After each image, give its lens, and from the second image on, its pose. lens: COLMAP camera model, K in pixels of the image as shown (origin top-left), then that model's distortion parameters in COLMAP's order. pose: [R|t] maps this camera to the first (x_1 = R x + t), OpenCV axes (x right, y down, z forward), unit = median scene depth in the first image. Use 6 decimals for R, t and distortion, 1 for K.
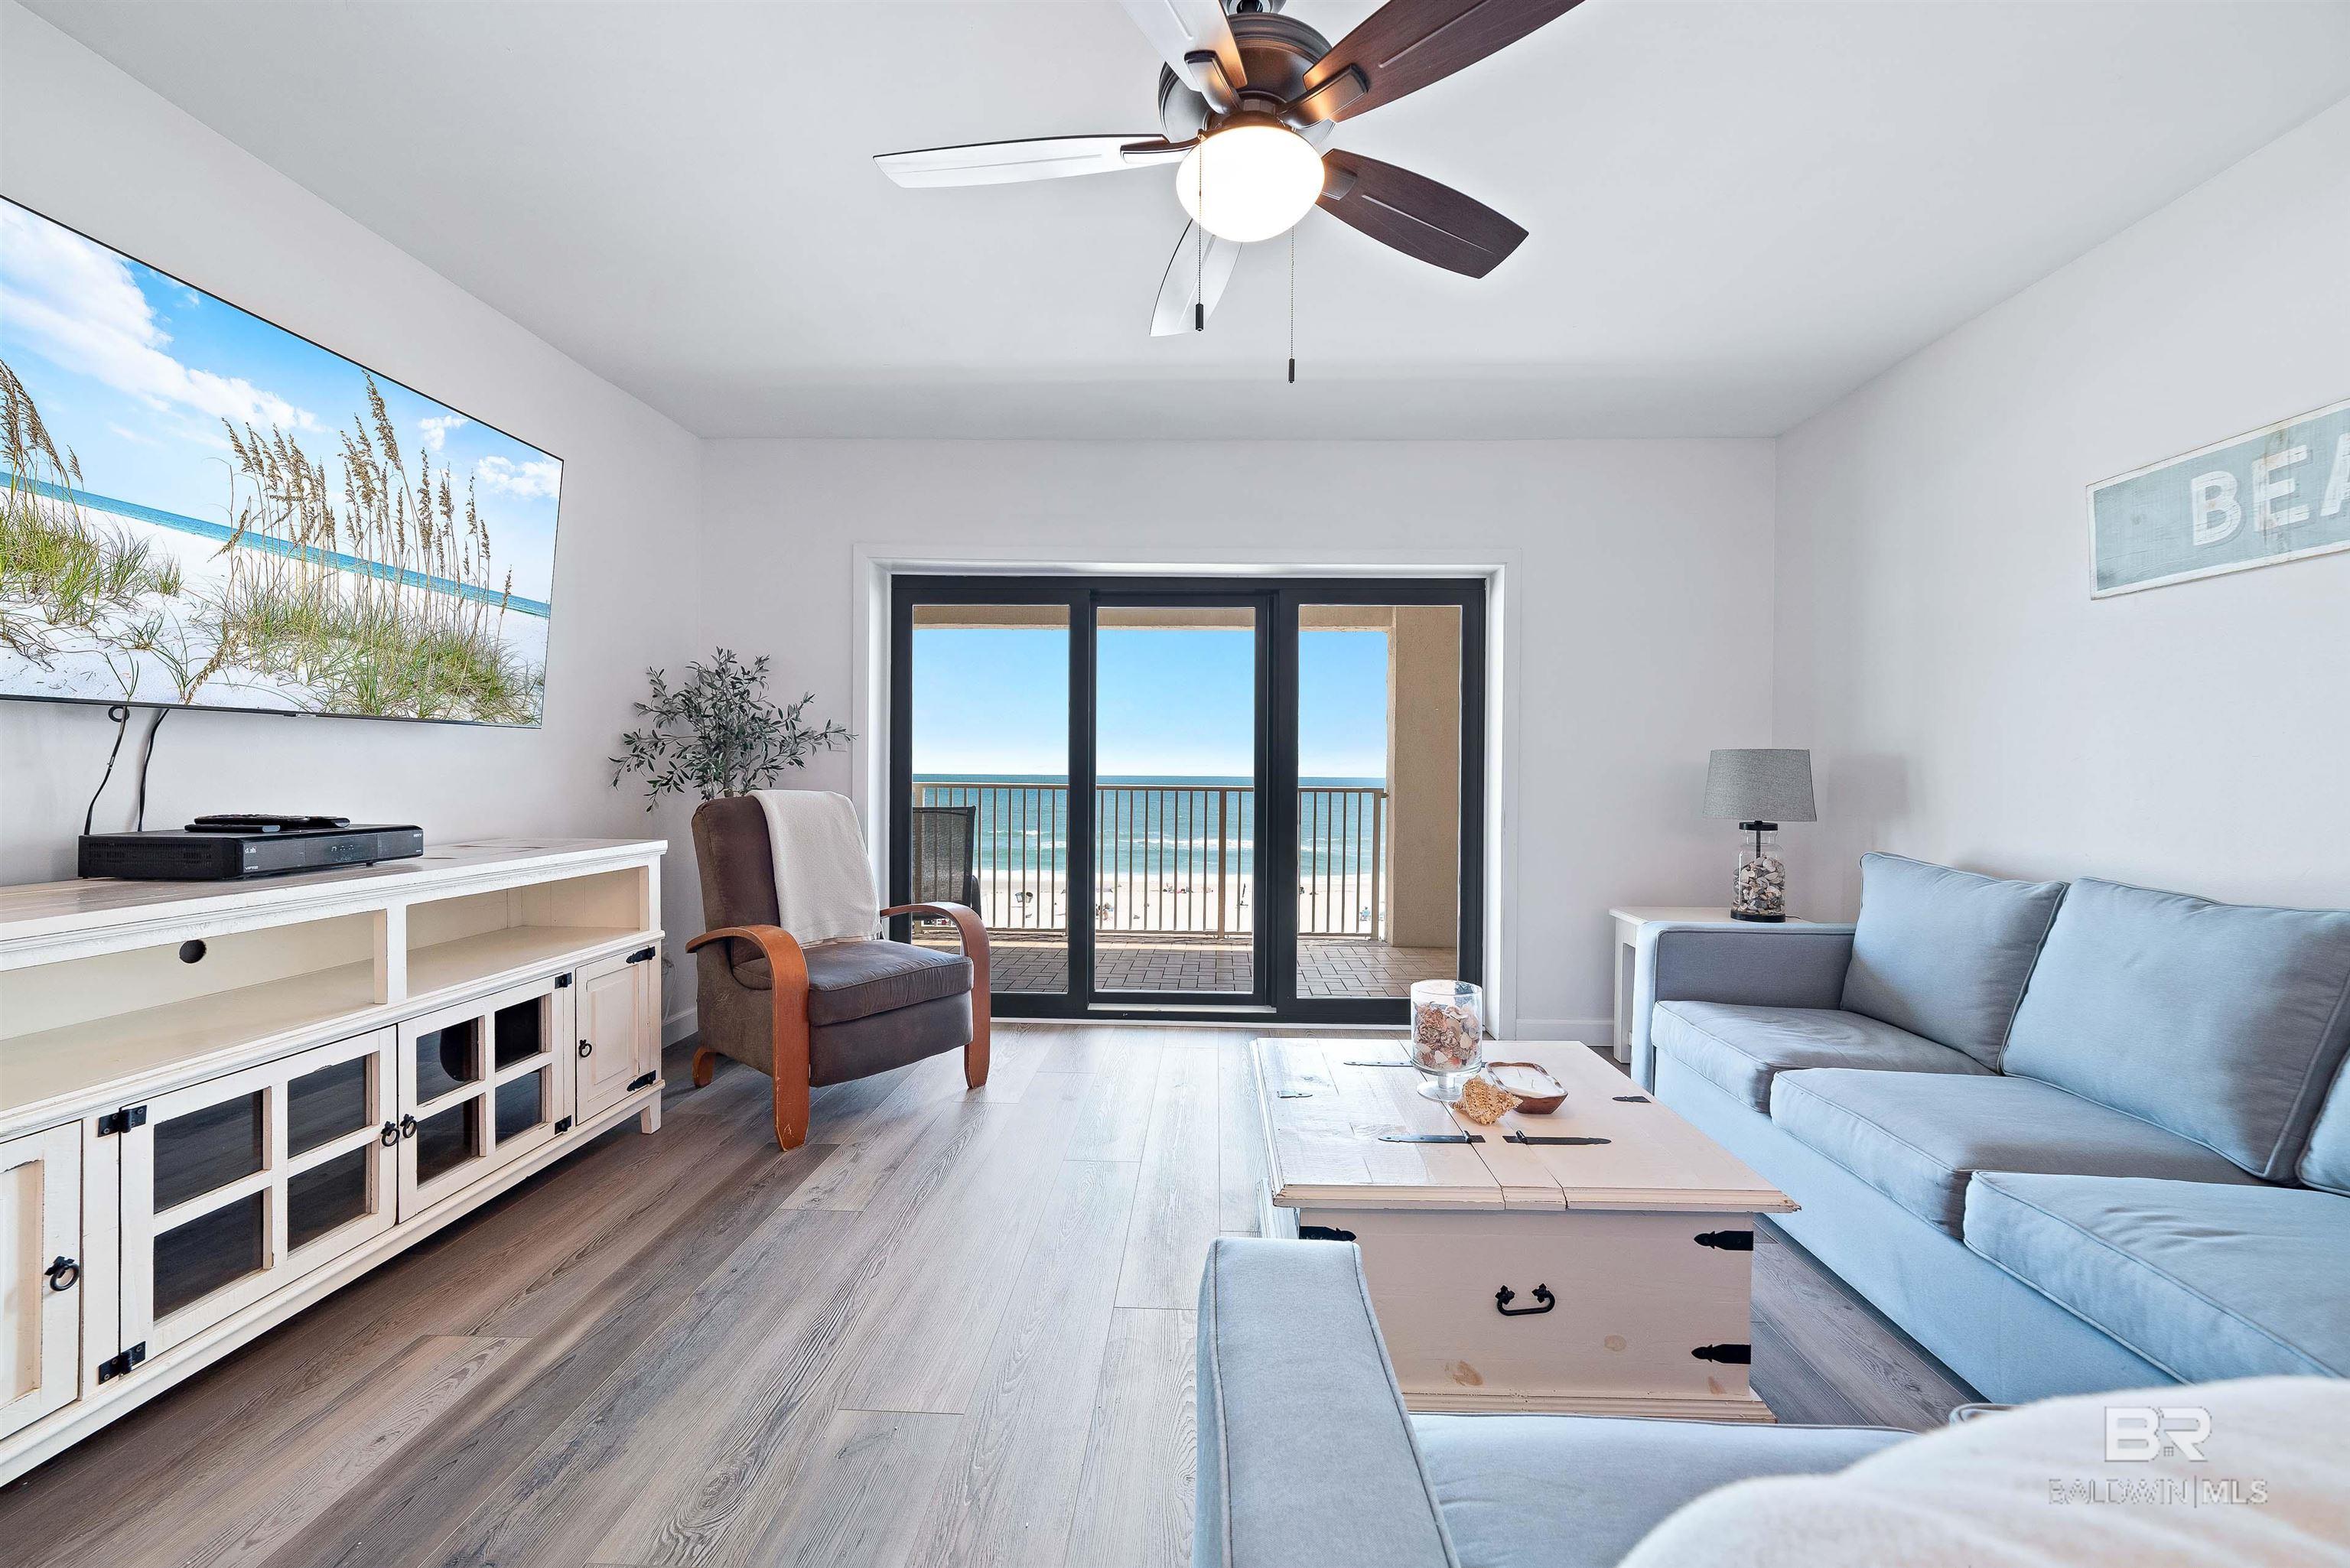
lens RADIAL K [[915.5, 0, 1180.3], [0, 915.5, 782.0], [0, 0, 1]] dist [-0.000138, -0.011656]
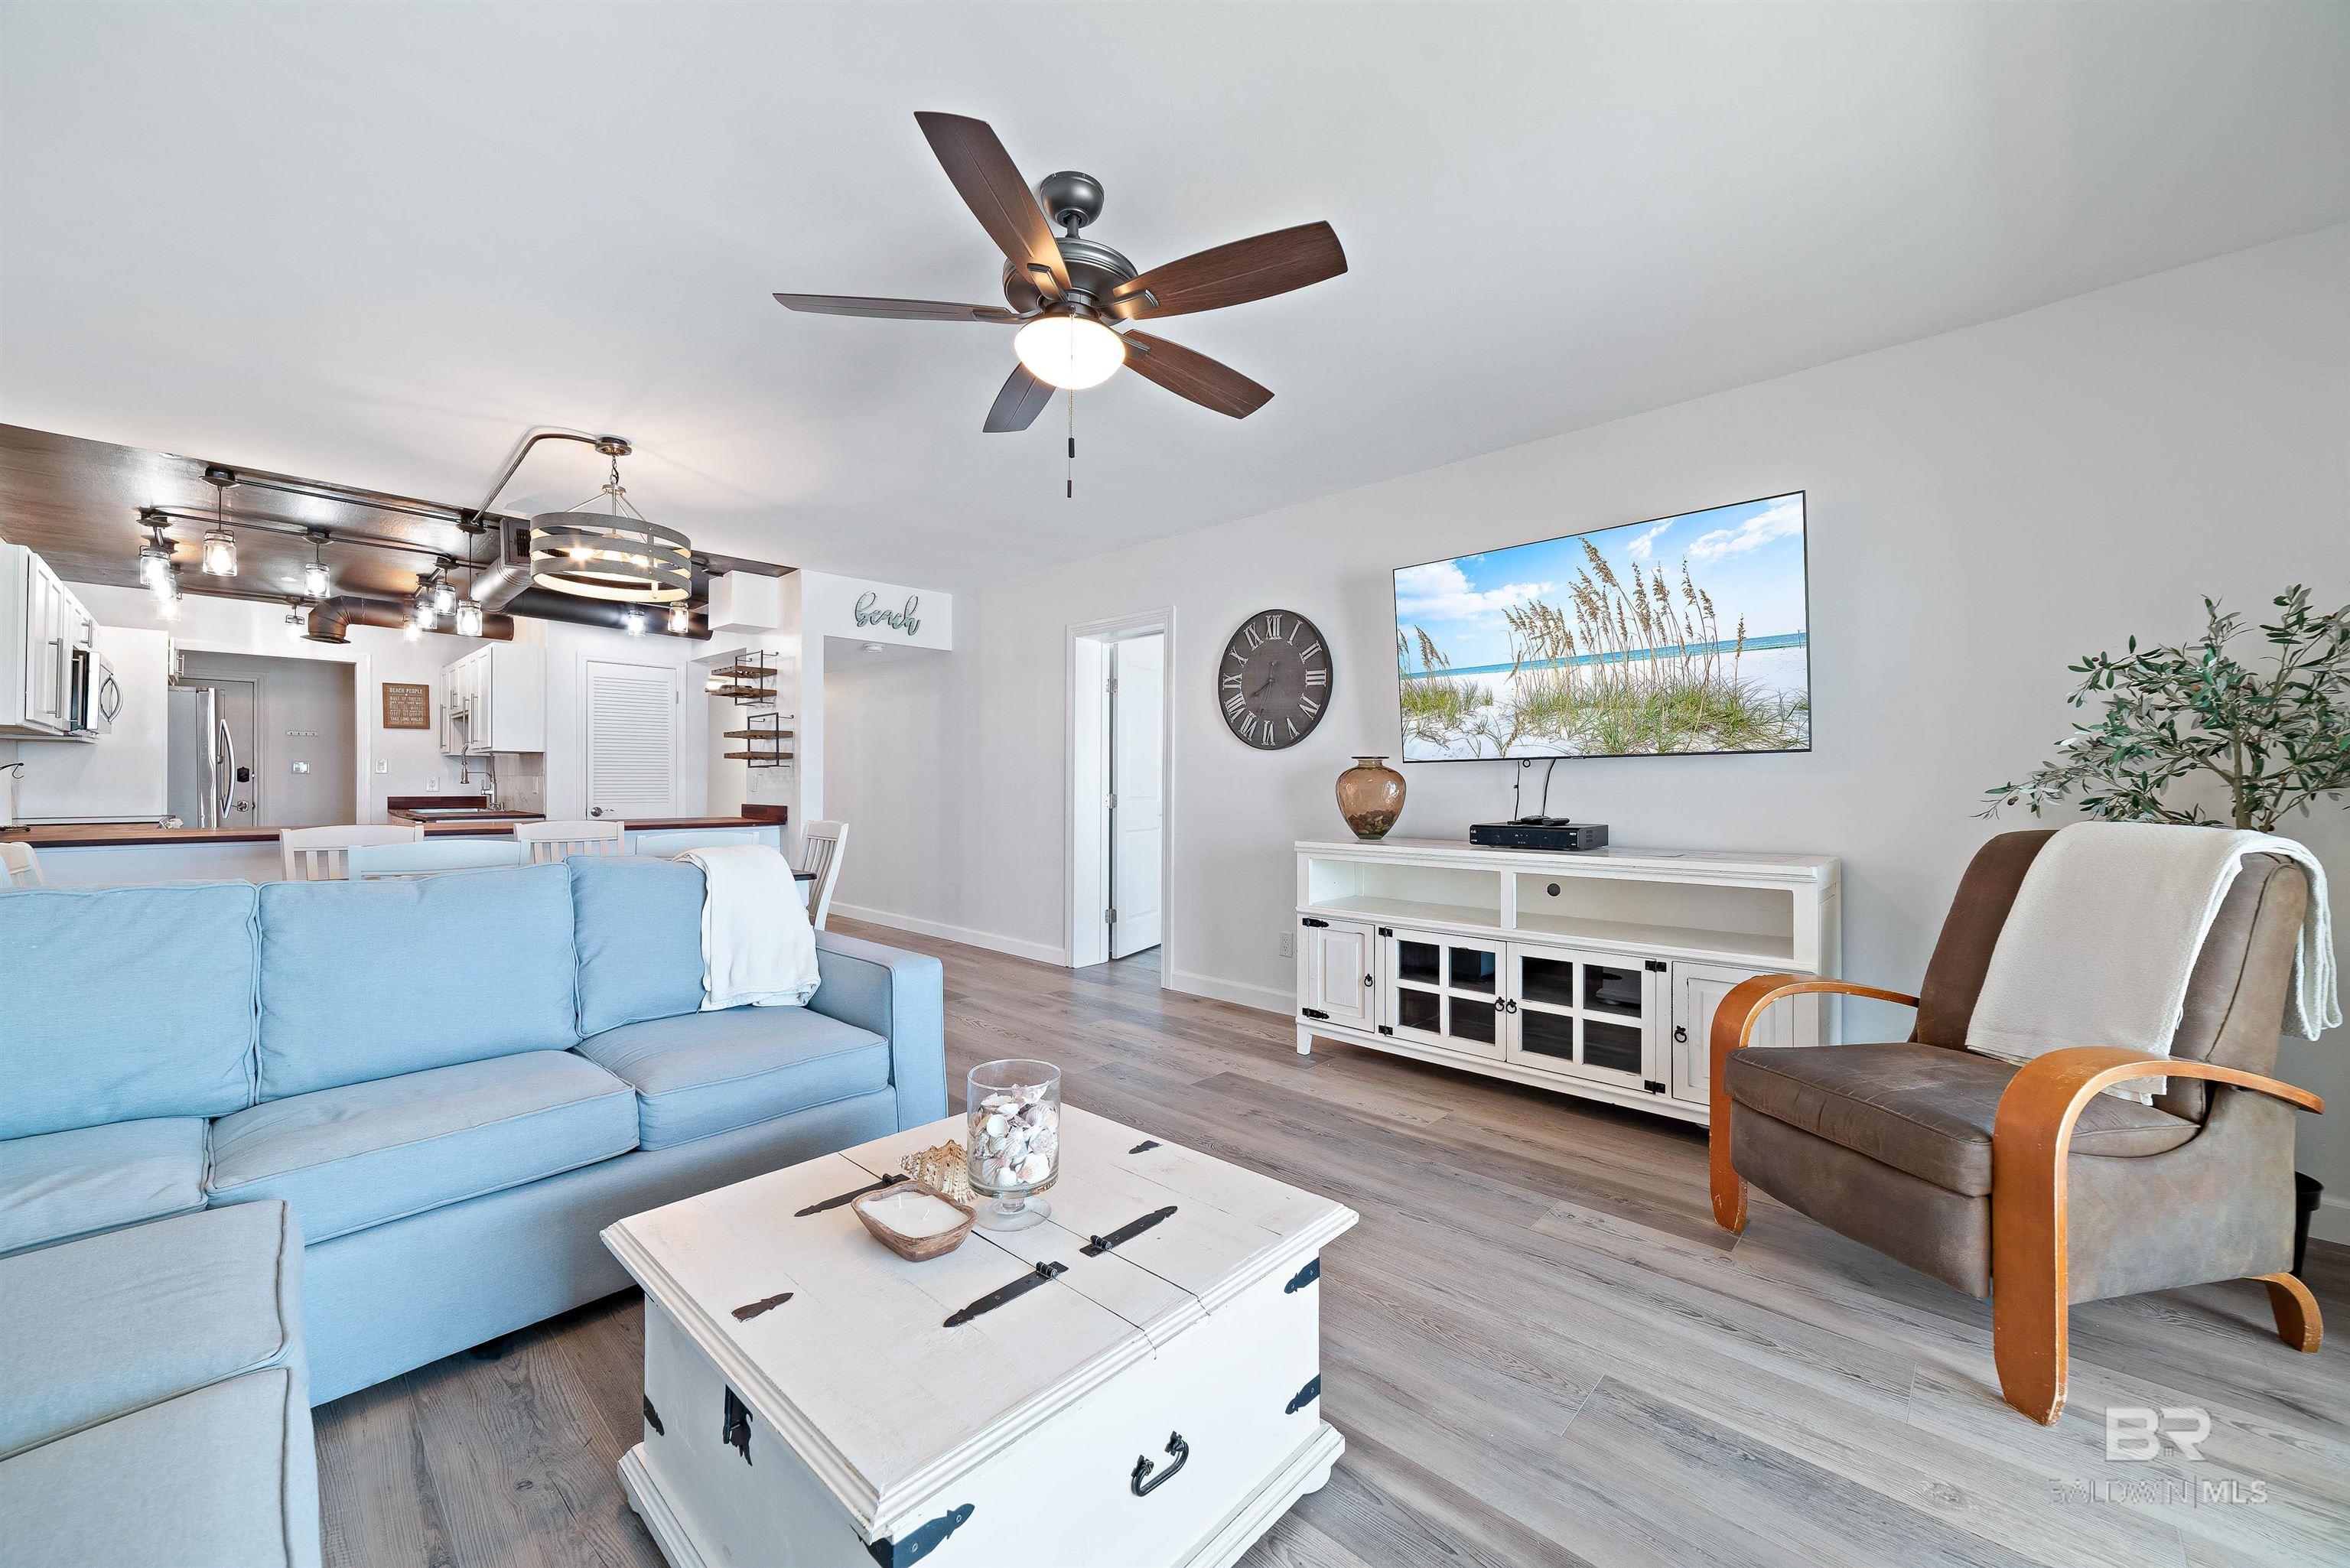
lens RADIAL K [[890.6, 0, 1189.4], [0, 890.6, 783.1], [0, 0, 1]] dist [-0.011250, 0.000042]
pose [[-0.649277, -0.013325, -0.760436, 0.667950], [-0.013688, 0.999889, -0.005835, -0.007958], [0.760429, 0.006620, -0.649387, 1.401122]]
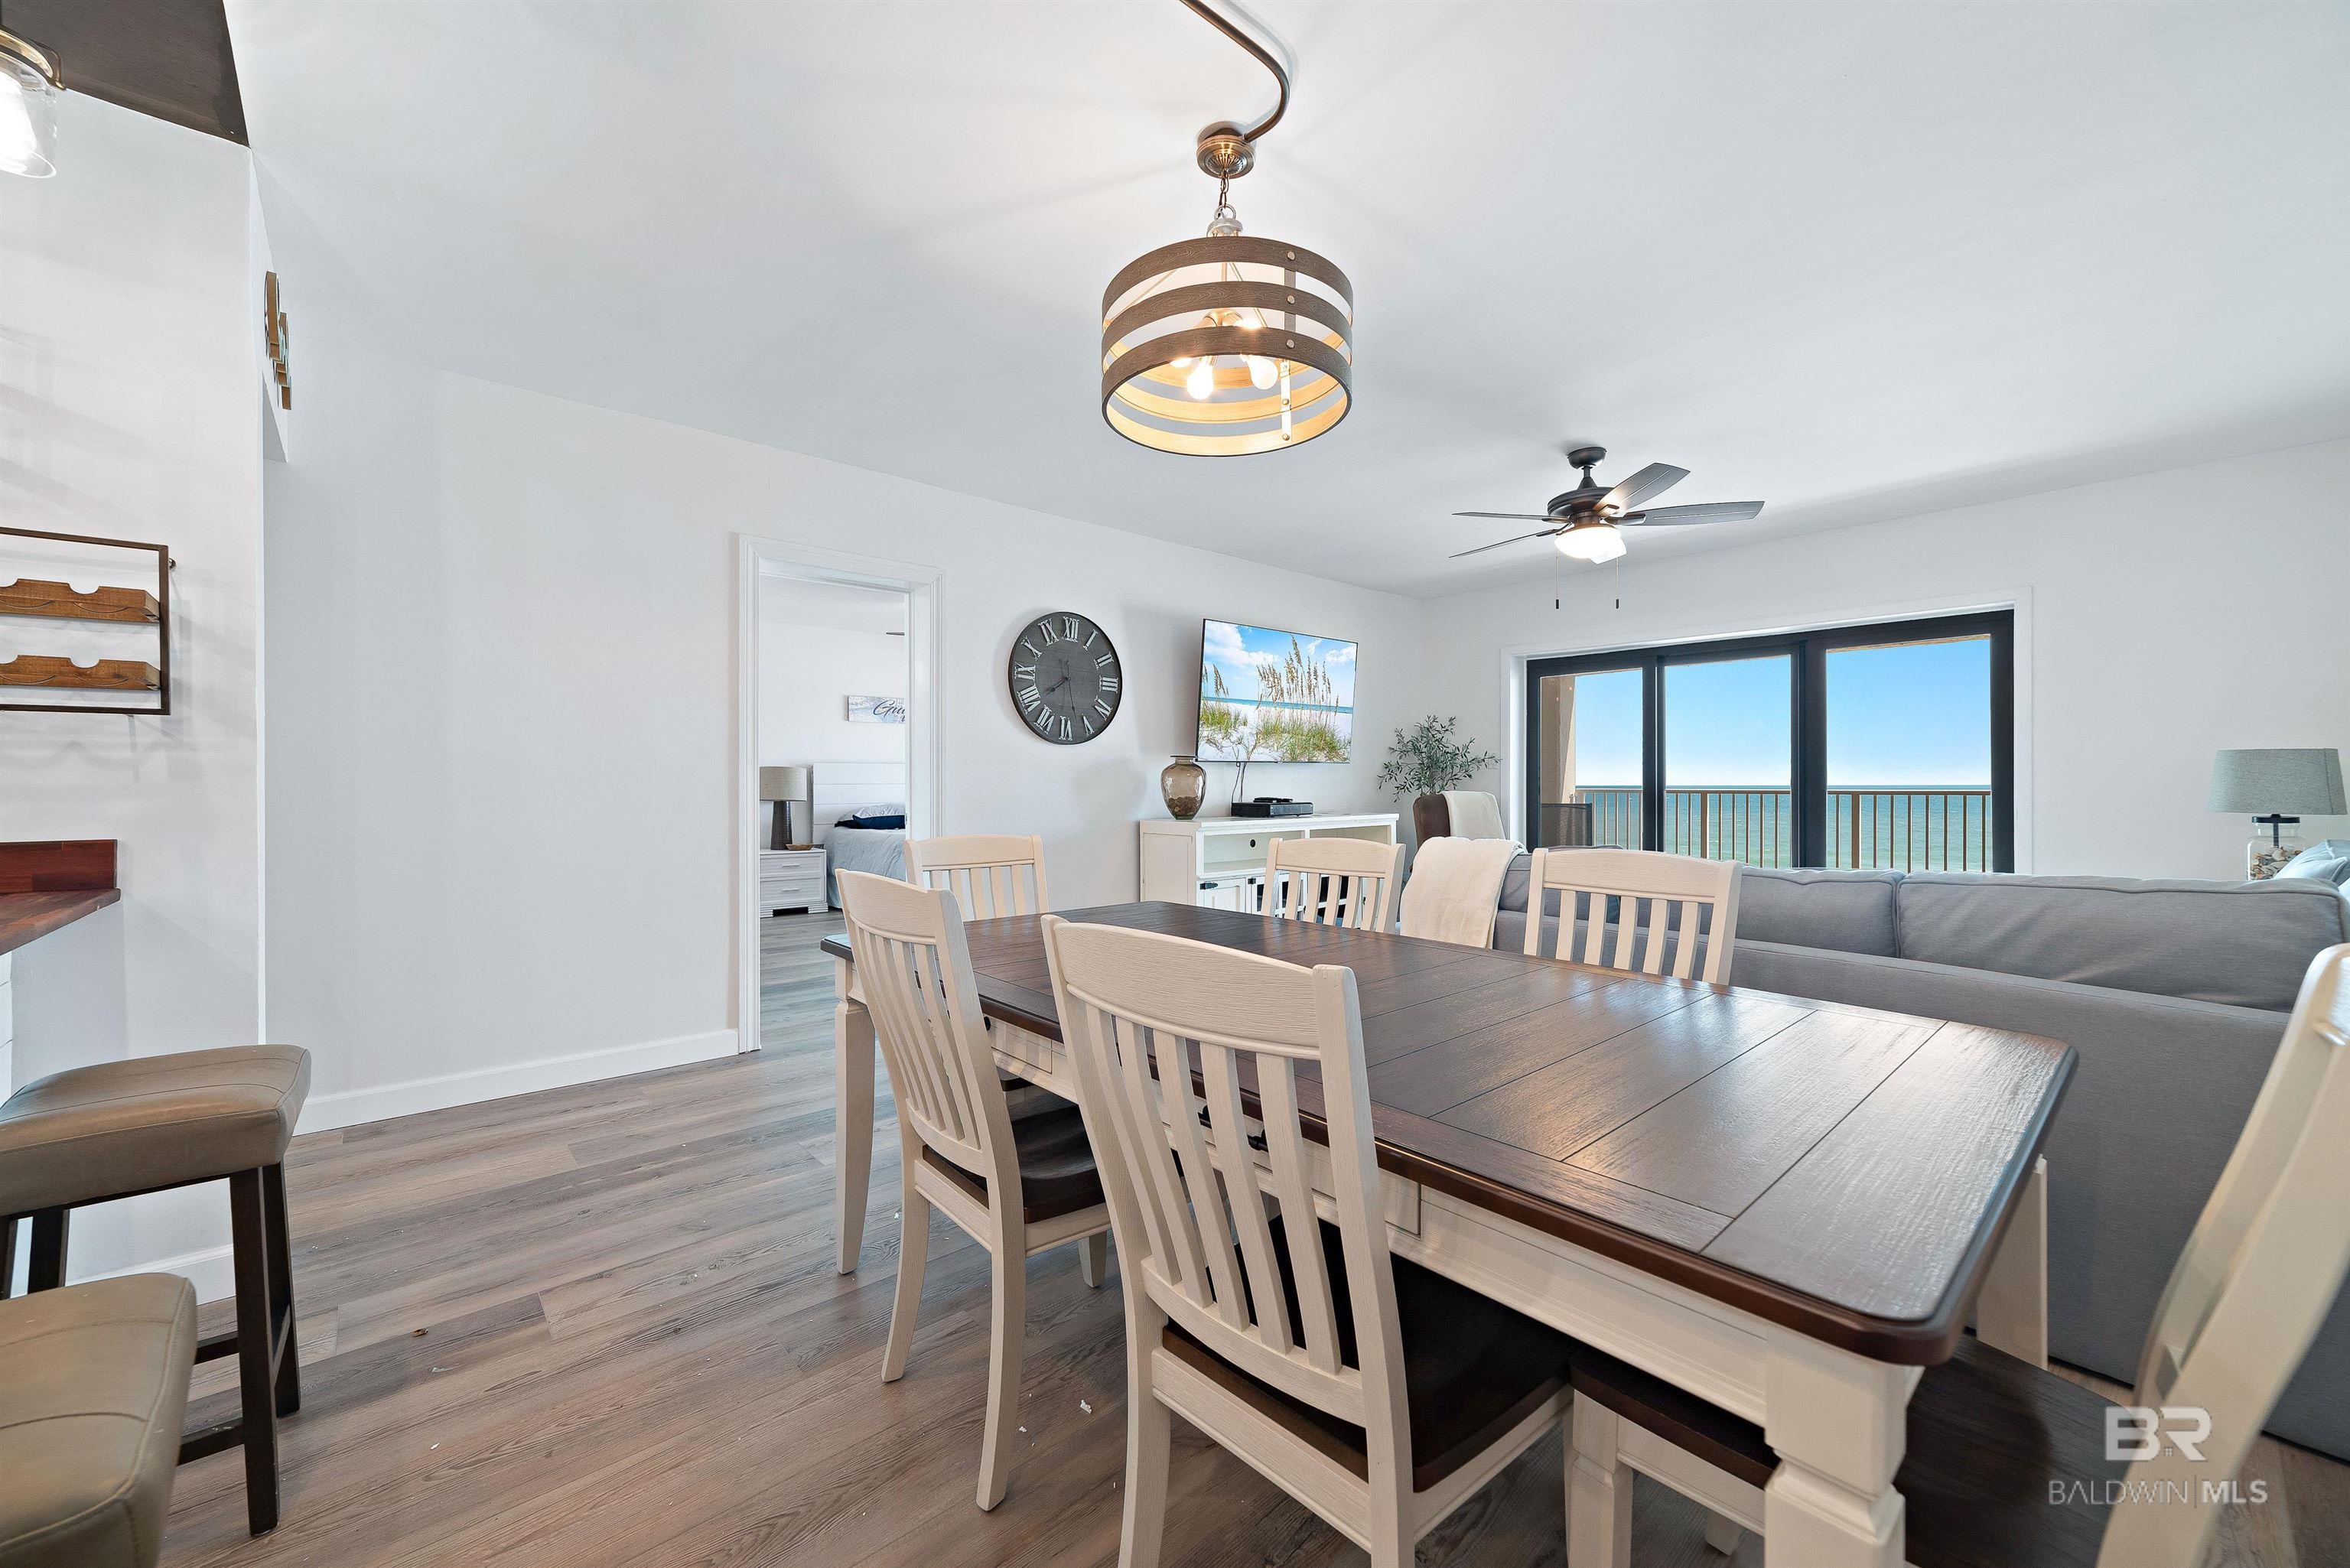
lens RADIAL K [[895.0, 0, 1175.0], [0, 895.0, 784.0], [0, 0, 1]] dist [-0.000781, 0.000072]
pose [[0.691943, -0.010329, -0.721879, 0.731880], [0.003042, 0.999930, -0.011391, 0.020713], [0.721946, 0.005686, 0.691926, -1.027371]]
